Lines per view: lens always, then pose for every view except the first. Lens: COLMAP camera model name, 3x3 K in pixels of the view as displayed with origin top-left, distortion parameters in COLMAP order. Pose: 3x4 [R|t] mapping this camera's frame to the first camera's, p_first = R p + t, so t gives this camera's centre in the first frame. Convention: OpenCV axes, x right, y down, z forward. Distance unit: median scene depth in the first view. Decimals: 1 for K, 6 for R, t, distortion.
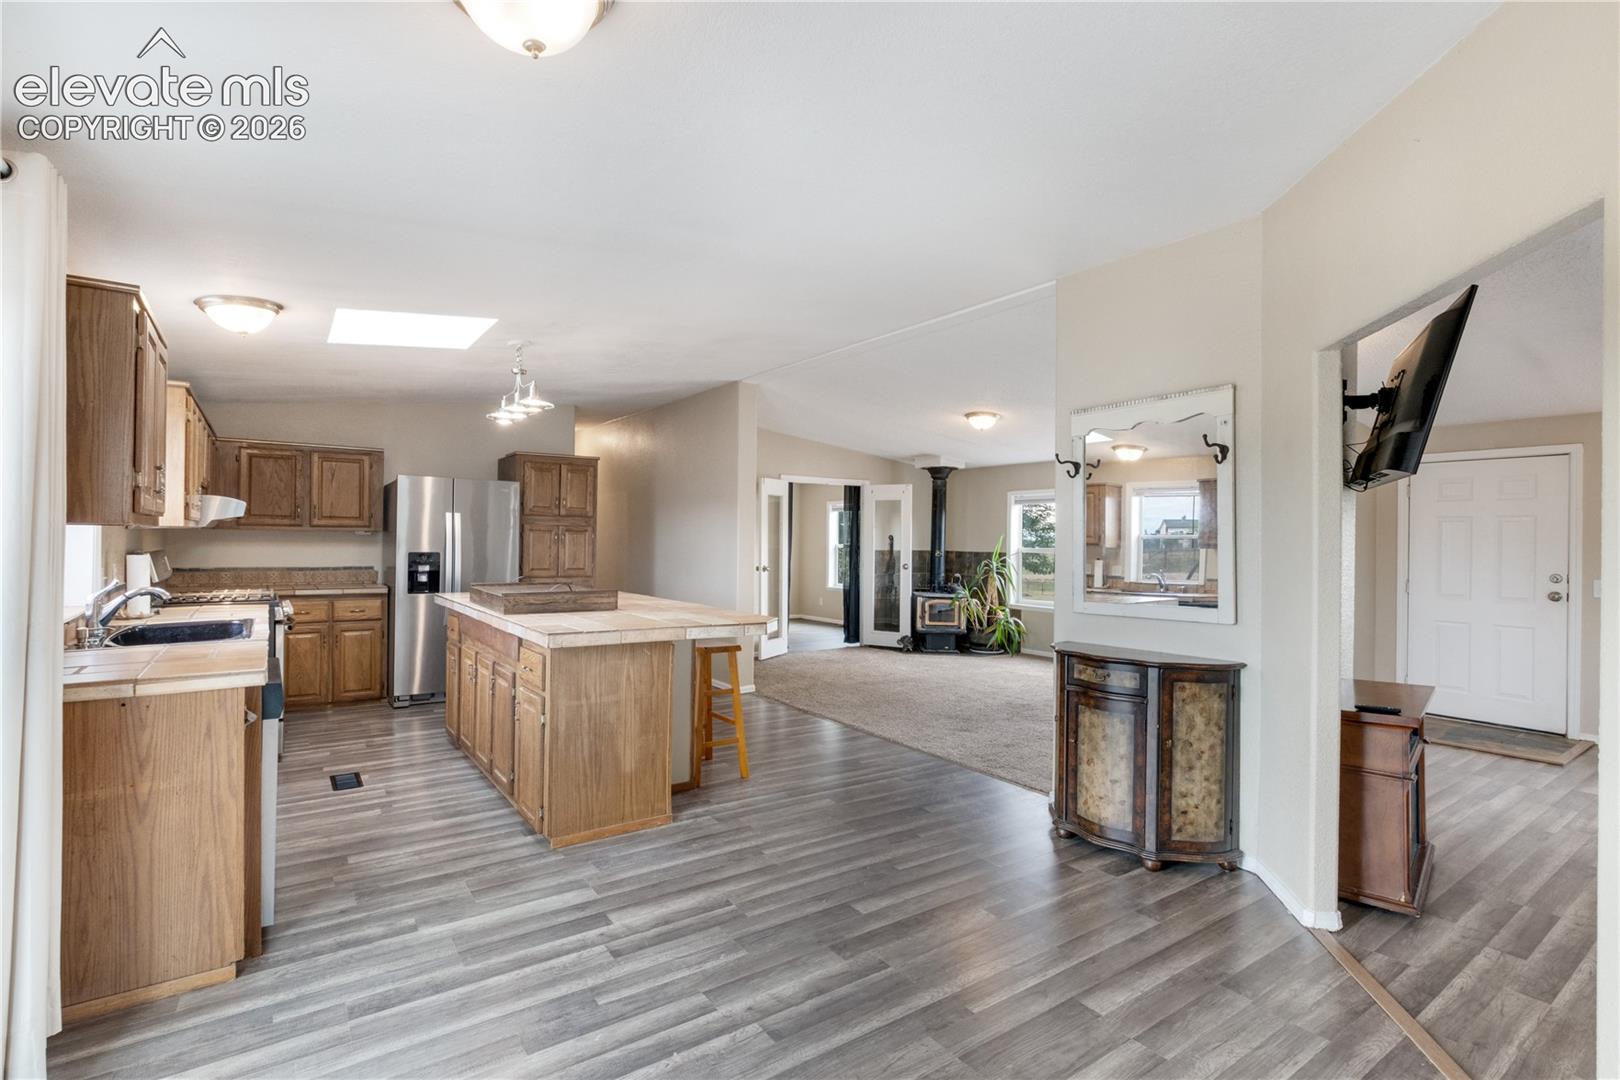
lens RADIAL K [[758.4, 0, 783.5], [0, 758.4, 537.2], [0, 0, 1]] dist [-0.000075, -0.001132]
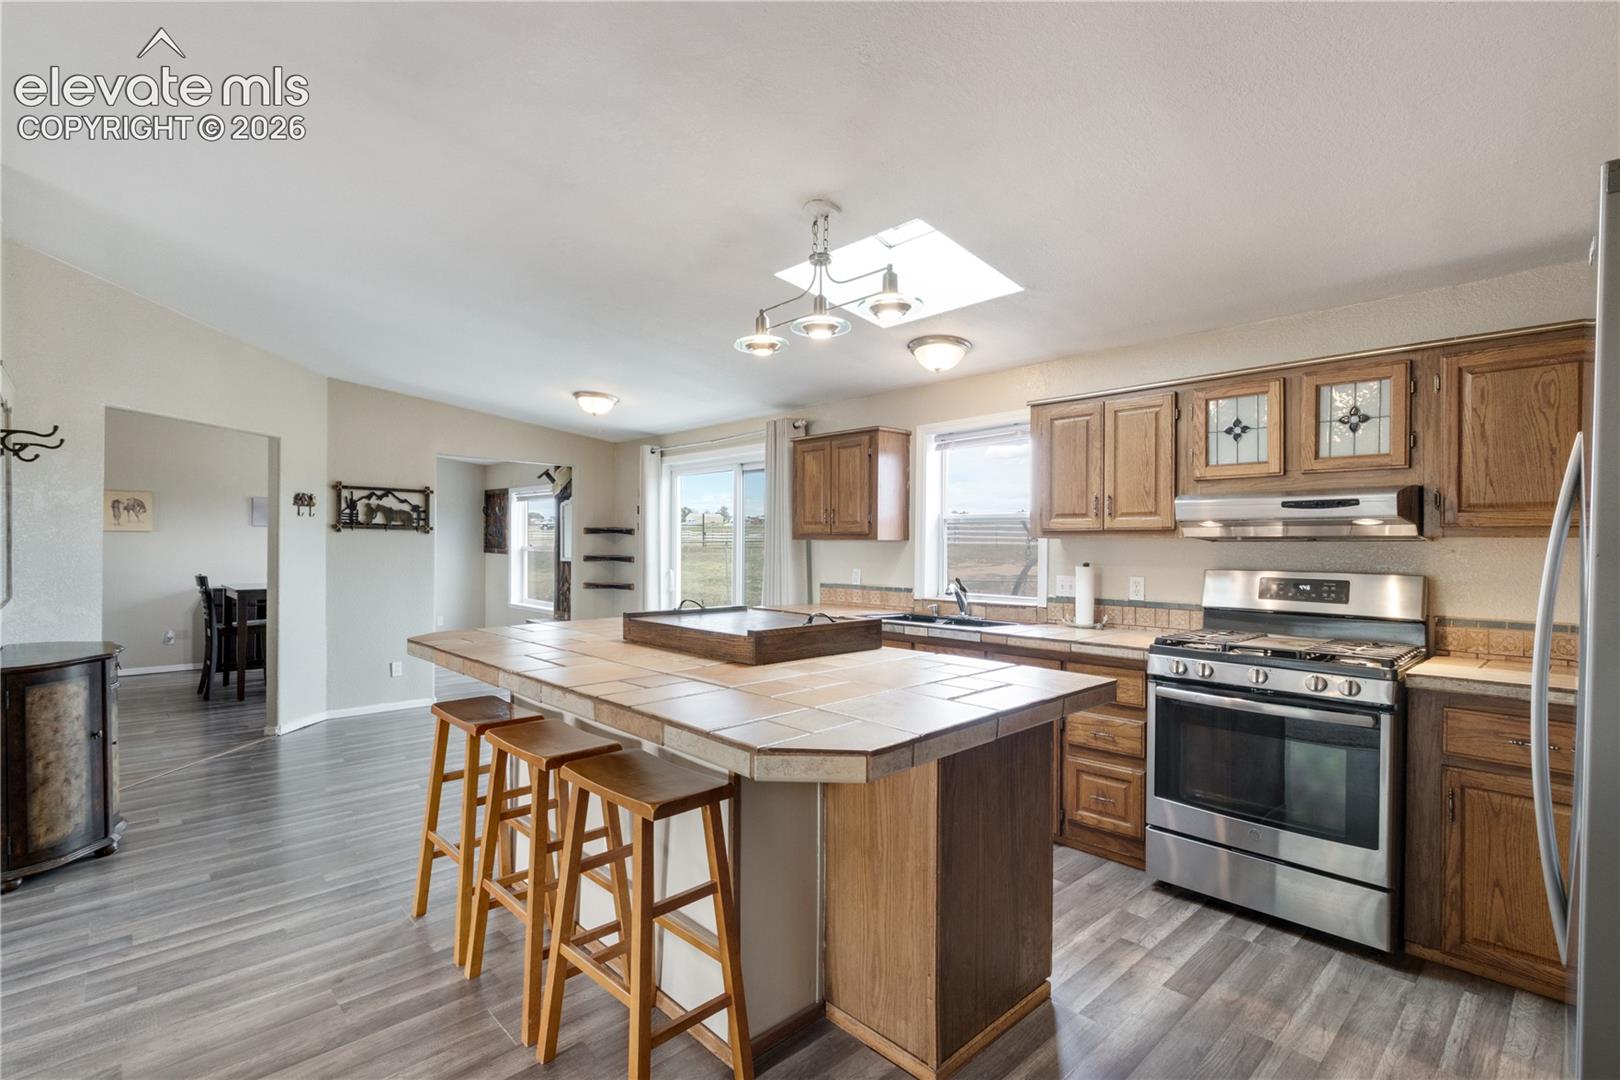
lens RADIAL K [[751.8, 0, 792.6], [0, 751.8, 539.7], [0, 0, 1]] dist [-0.002520, -0.000592]
pose [[-0.988995, -0.019560, -0.146650, -0.183726], [-0.017909, 0.999761, -0.012568, 0.003209], [0.146861, -0.009803, -0.989109, 1.161065]]
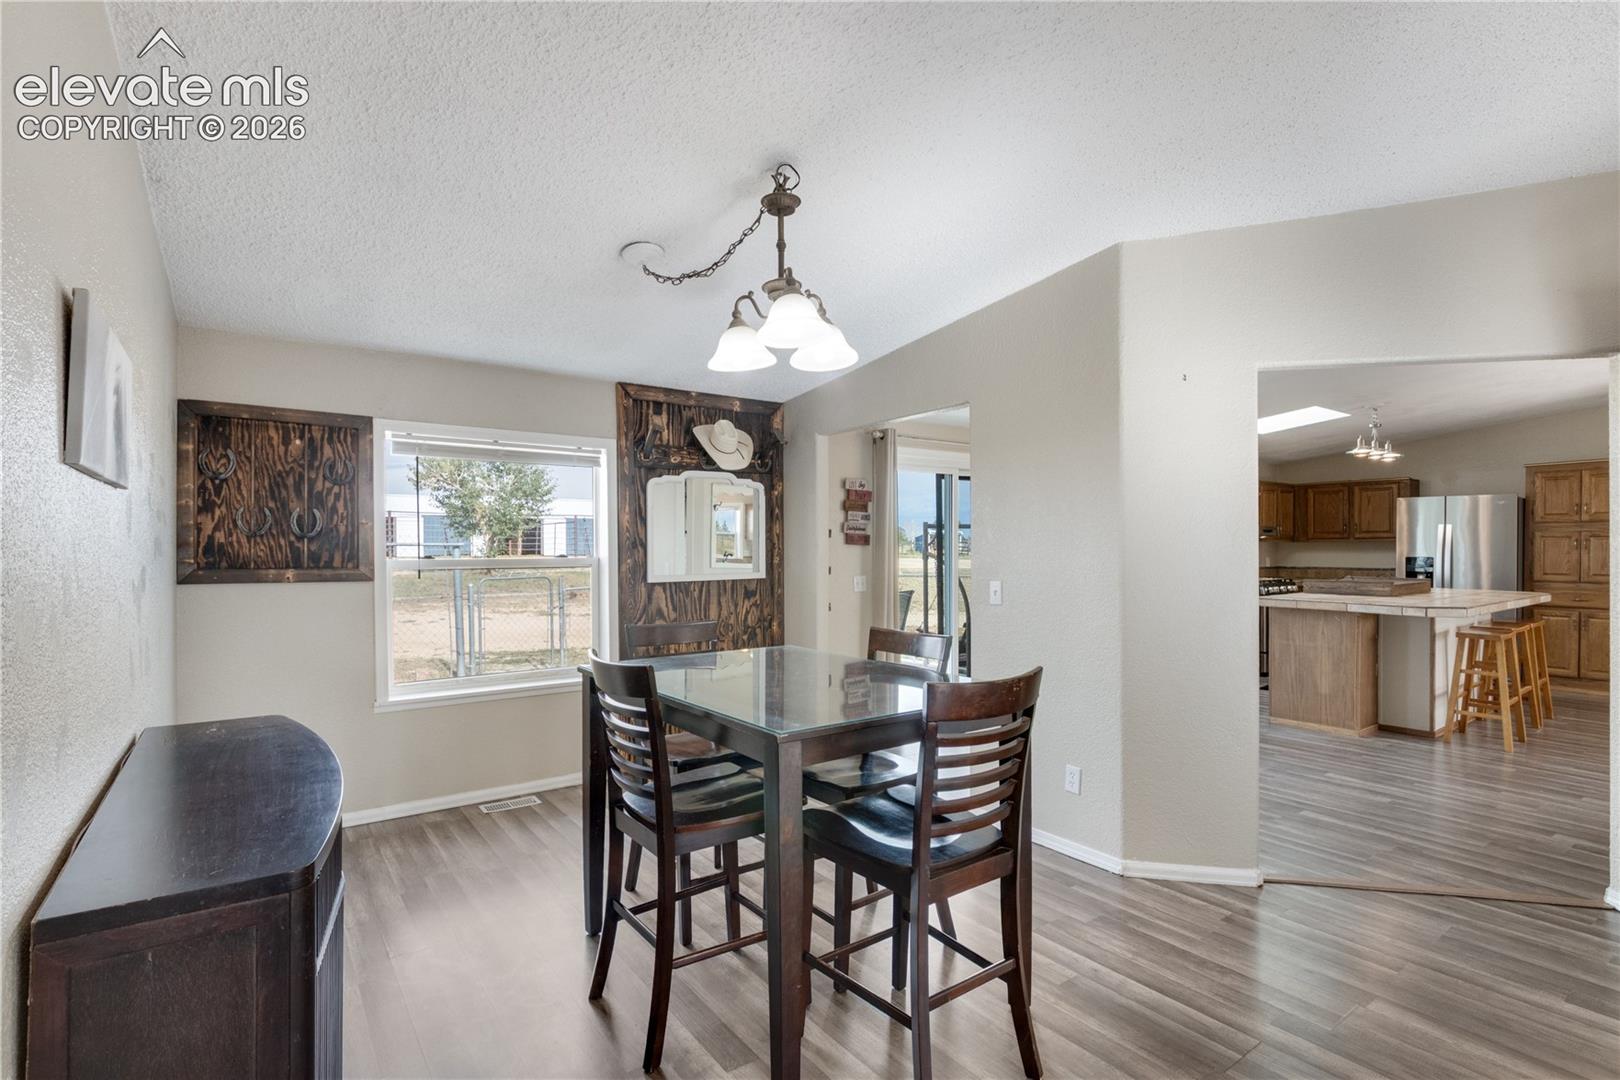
lens RADIAL K [[765.0, 0, 797.1], [0, 765.0, 548.5], [0, 0, 1]] dist [0.002511, -0.000085]
pose [[0.016997, -0.009564, -0.999810, 0.768335], [0.010811, 0.999898, -0.009381, 0.006579], [0.999797, -0.010650, 0.017099, -0.066368]]
